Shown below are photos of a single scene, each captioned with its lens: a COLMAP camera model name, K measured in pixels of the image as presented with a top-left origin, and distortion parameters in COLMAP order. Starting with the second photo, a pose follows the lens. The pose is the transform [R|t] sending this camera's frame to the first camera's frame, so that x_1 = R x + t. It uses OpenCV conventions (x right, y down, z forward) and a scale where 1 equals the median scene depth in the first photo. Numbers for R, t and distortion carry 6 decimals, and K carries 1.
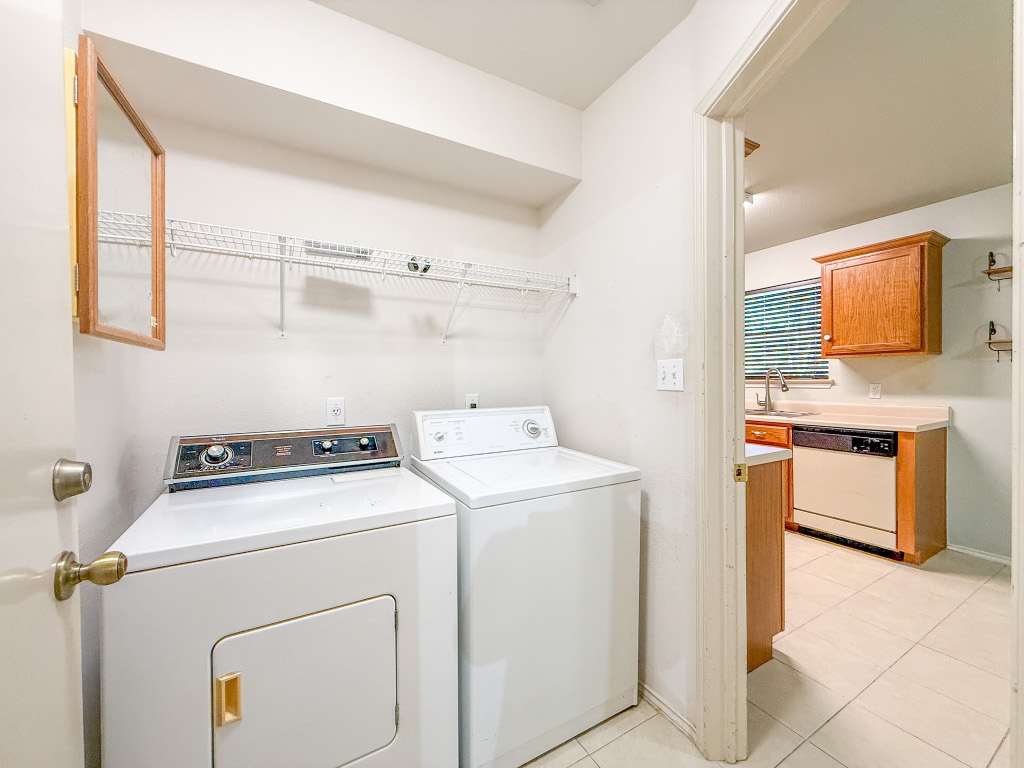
lens RADIAL K [[409.5, 0, 509.3], [0, 409.5, 385.5], [0, 0, 1]] dist [0.001707, -0.000020]
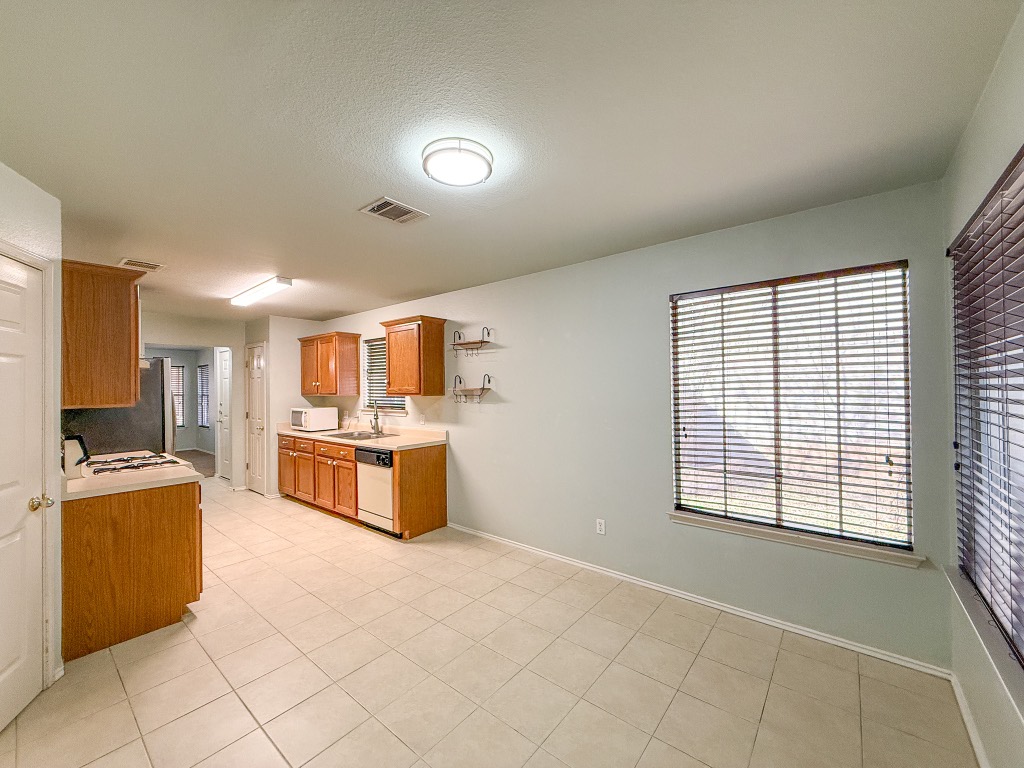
lens RADIAL K [[409.5, 0, 509.3], [0, 409.5, 385.5], [0, 0, 1]] dist [0.001707, -0.000020]
pose [[0.936427, 0.002712, 0.350853, 1.285737], [0.005069, 0.999761, -0.021255, -0.134949], [-0.350827, 0.021682, 0.936189, -0.819705]]
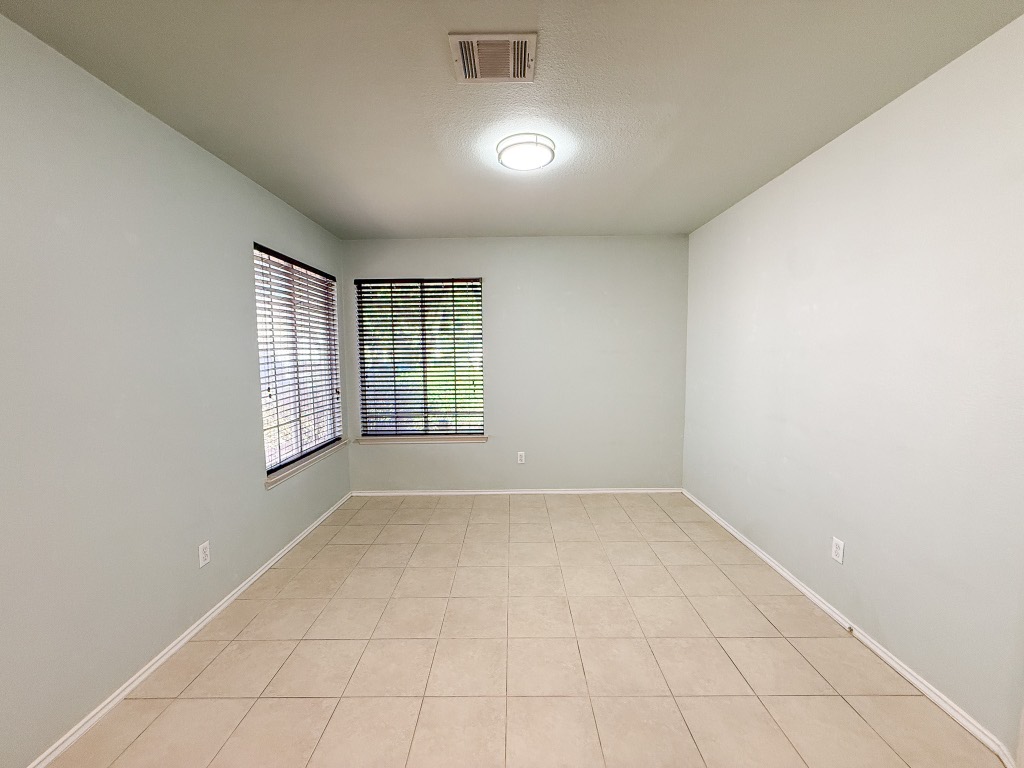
lens RADIAL K [[409.5, 0, 509.3], [0, 409.5, 385.5], [0, 0, 1]] dist [0.001707, -0.000020]
pose [[-0.863919, -0.022544, 0.503126, 0.922683], [0.023135, 0.996167, 0.084362, -0.118514], [-0.503099, 0.084522, -0.860086, 1.370352]]
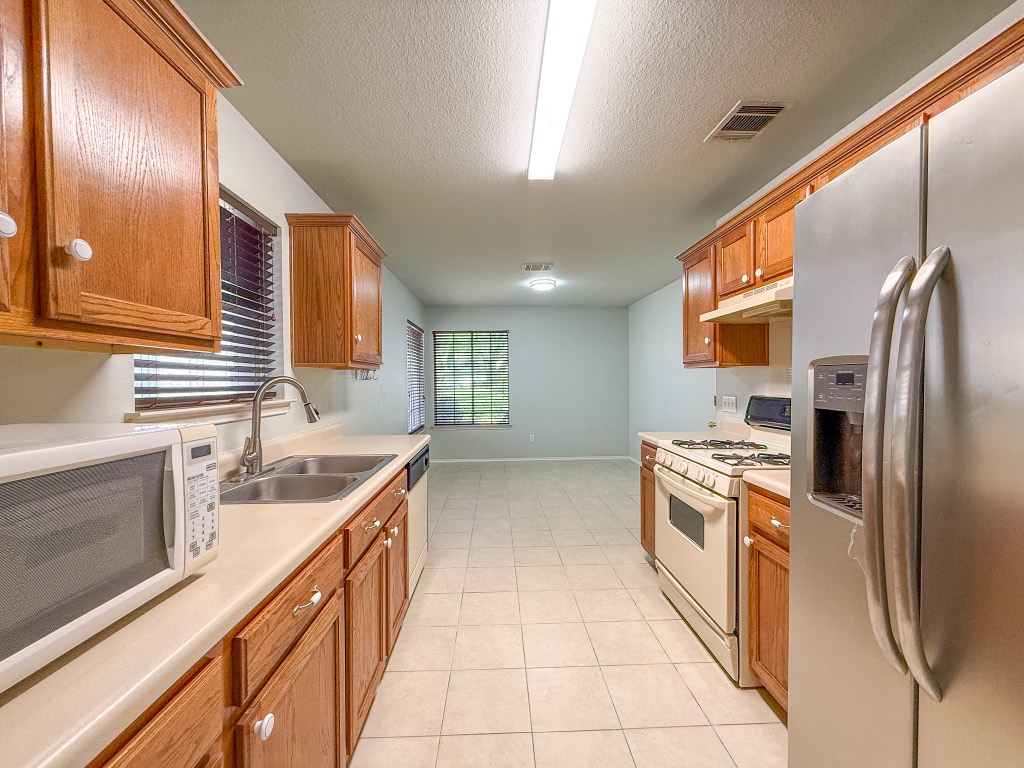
lens RADIAL K [[409.5, 0, 509.3], [0, 409.5, 385.5], [0, 0, 1]] dist [0.001707, -0.000020]
pose [[-0.883391, 0.011524, 0.468496, 0.410838], [0.022281, 0.999600, 0.017425, -0.077470], [-0.468108, 0.025832, -0.883294, 2.842385]]
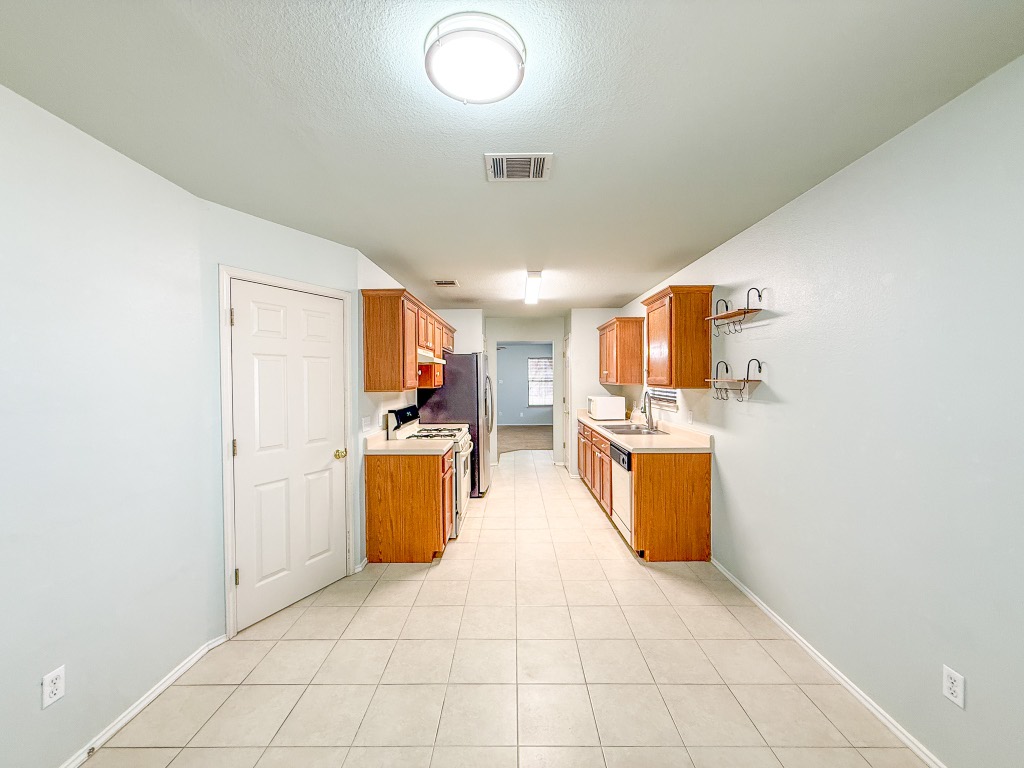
lens RADIAL K [[409.5, 0, 509.3], [0, 409.5, 385.5], [0, 0, 1]] dist [0.001707, -0.000020]
pose [[0.861807, 0.015743, -0.506992, 1.962914], [-0.009756, 0.999848, 0.014464, -0.160719], [0.507143, -0.007519, 0.861829, -0.406436]]
